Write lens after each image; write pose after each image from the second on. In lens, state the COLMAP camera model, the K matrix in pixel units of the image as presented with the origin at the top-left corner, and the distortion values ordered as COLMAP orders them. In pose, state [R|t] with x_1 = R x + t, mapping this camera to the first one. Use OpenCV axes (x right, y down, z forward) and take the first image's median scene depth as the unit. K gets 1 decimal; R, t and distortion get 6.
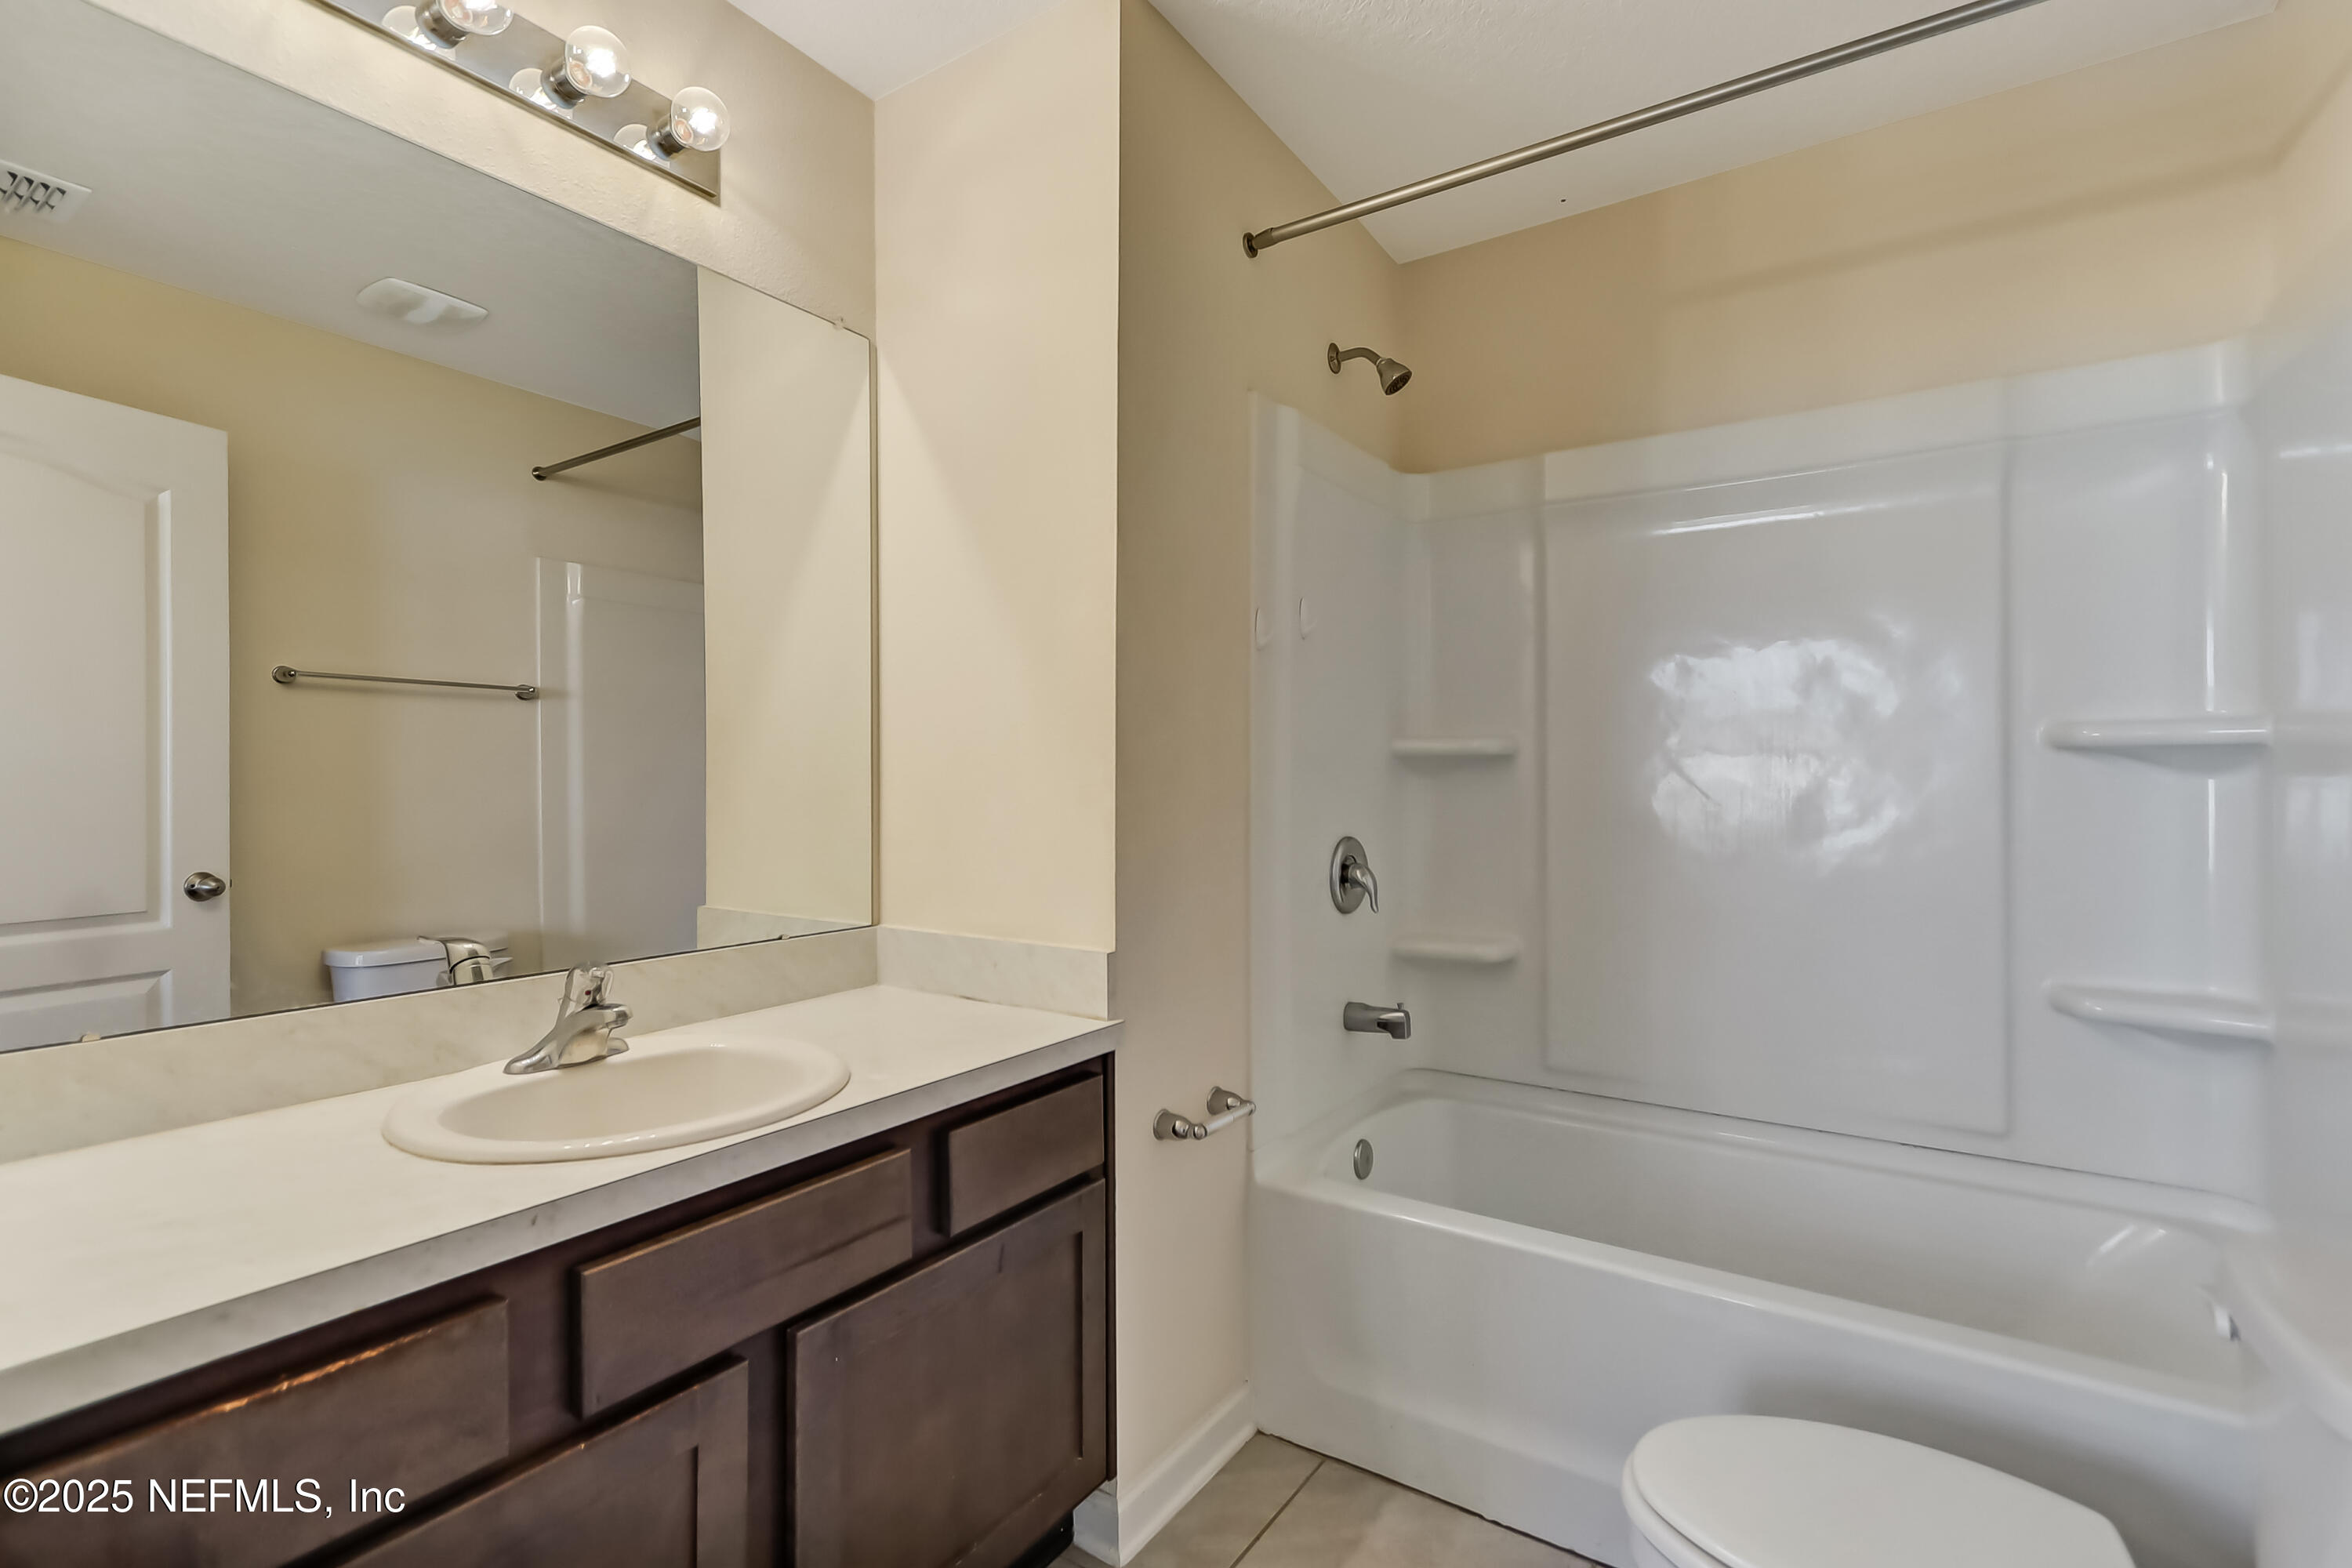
lens RADIAL K [[1084.0, 0, 1176.0], [0, 1084.0, 784.0], [0, 0, 1]] dist [0.003020, 0.000436]
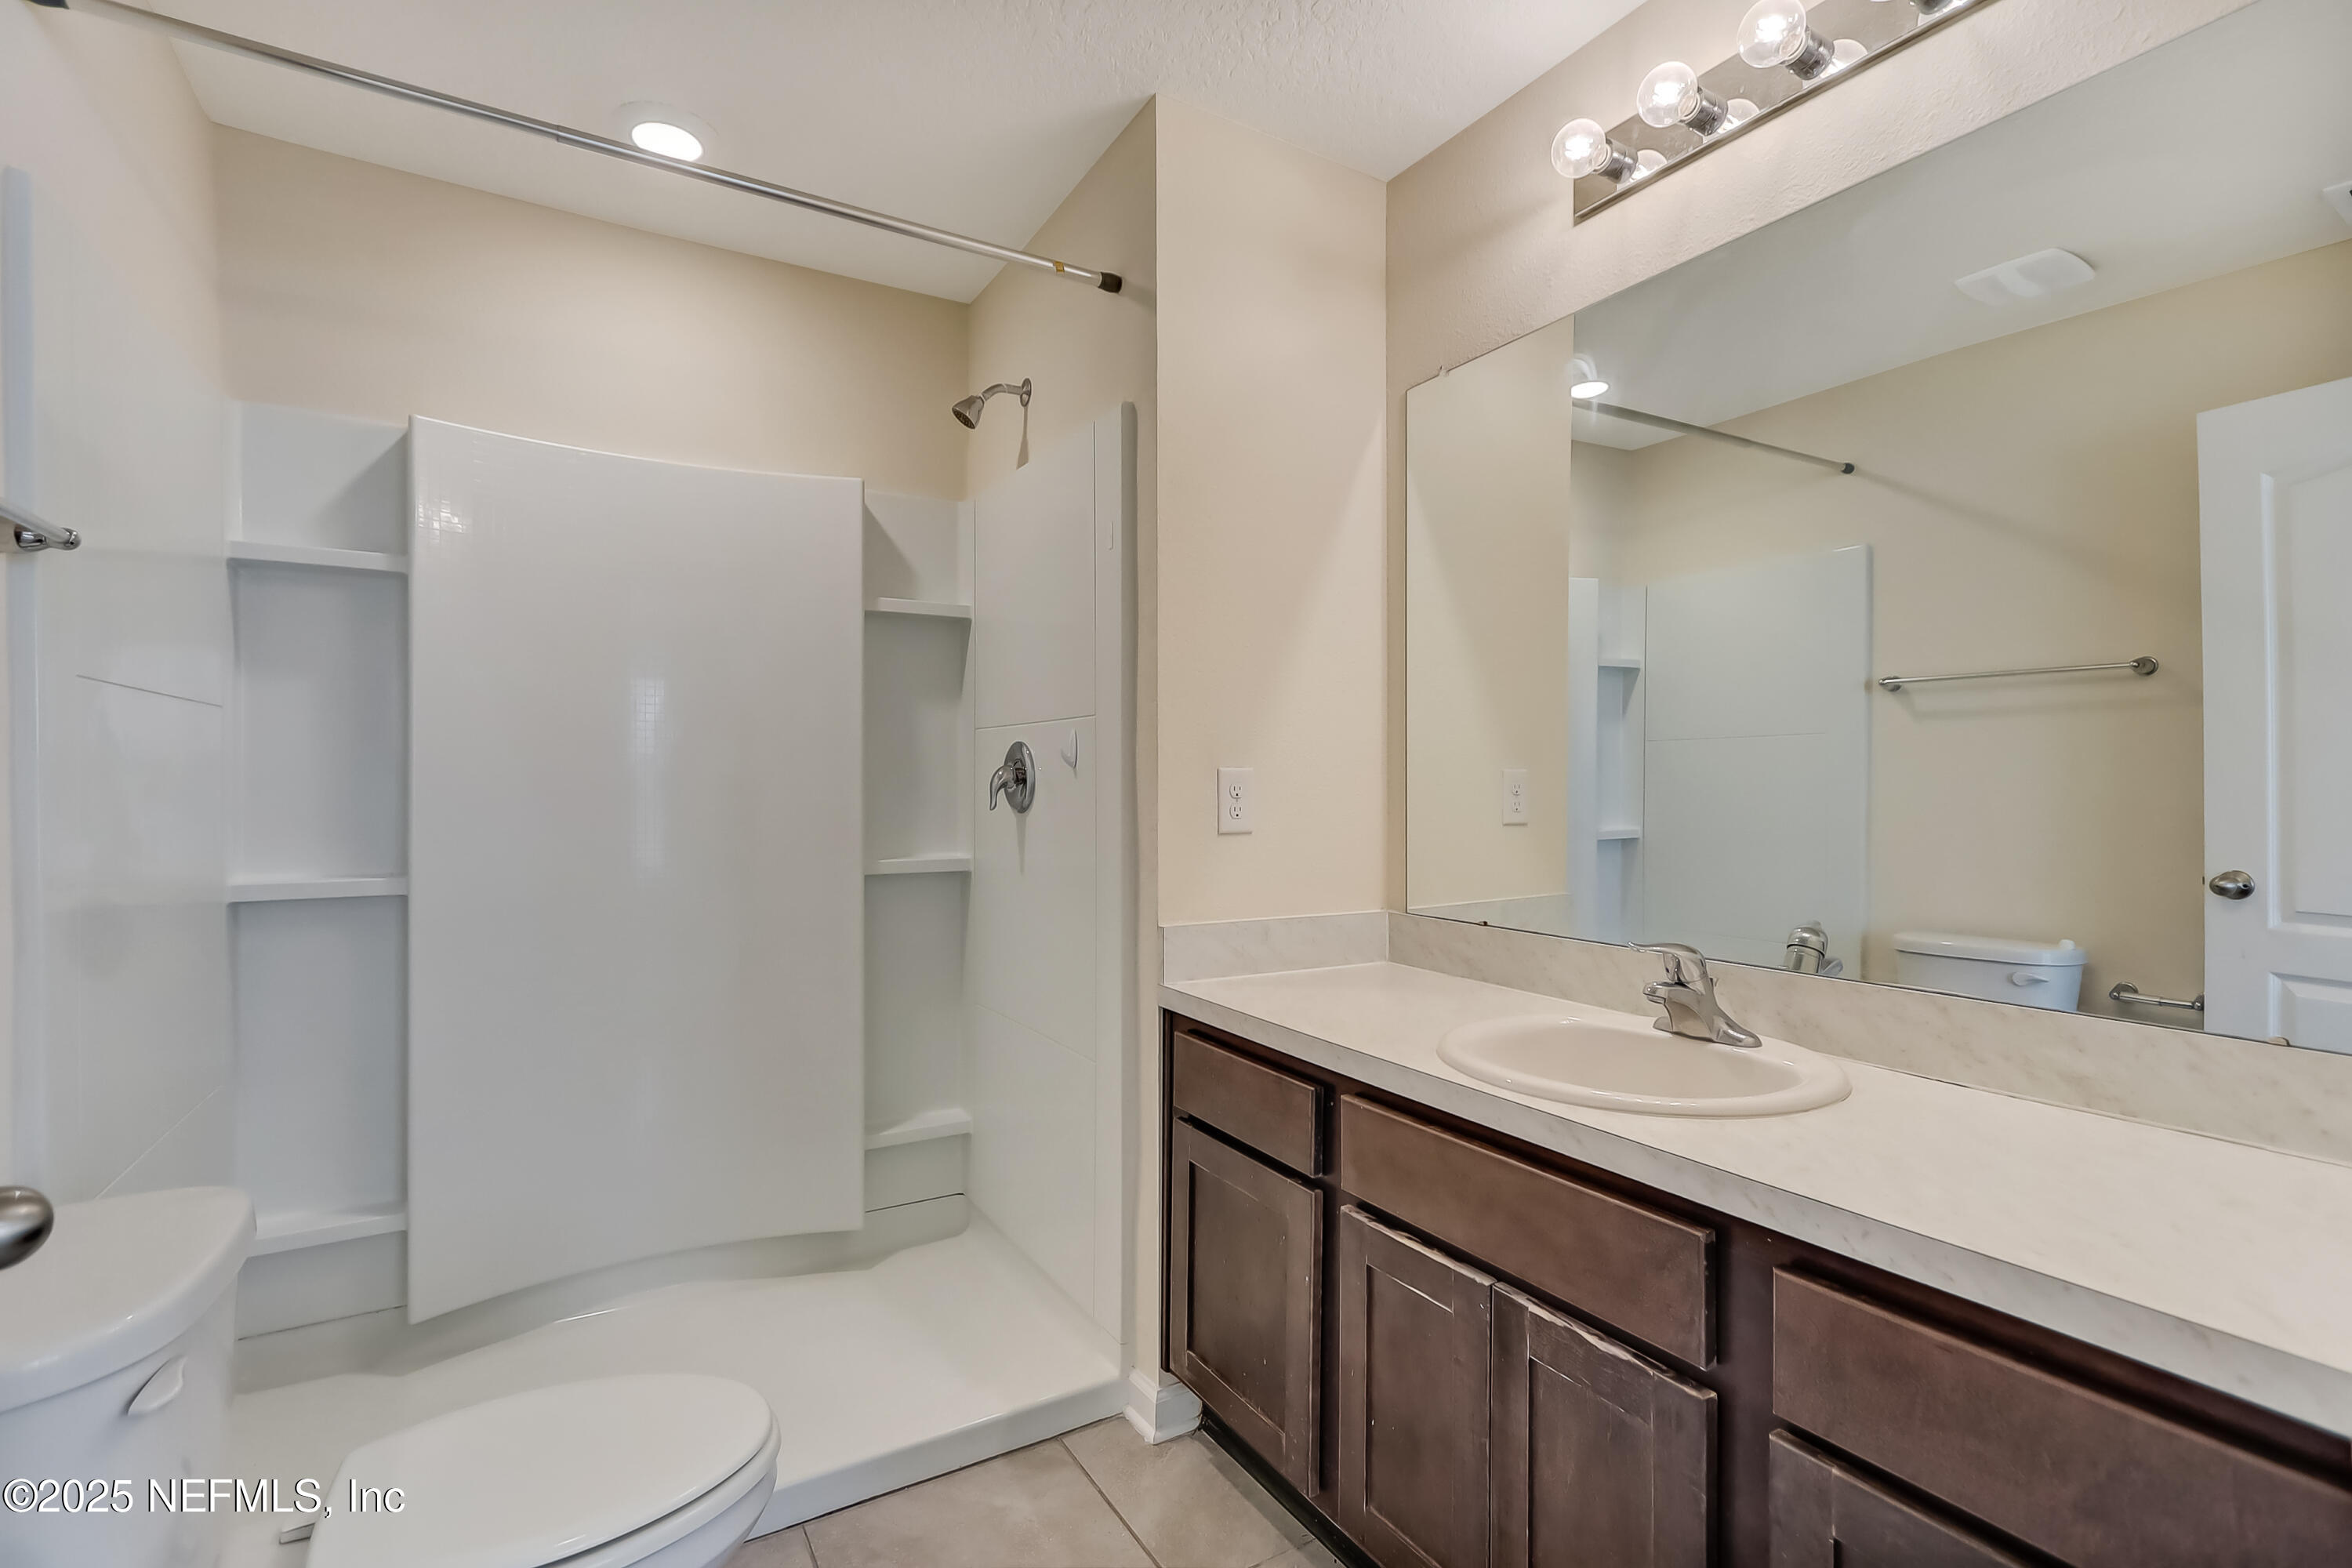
lens RADIAL K [[1084.0, 0, 1176.0], [0, 1084.0, 784.0], [0, 0, 1]] dist [0.003020, 0.000436]
pose [[-0.425520, 0.003220, -0.904943, 0.657408], [0.004507, 0.999989, 0.001439, -0.000915], [0.904938, -0.003466, -0.425530, 0.994659]]
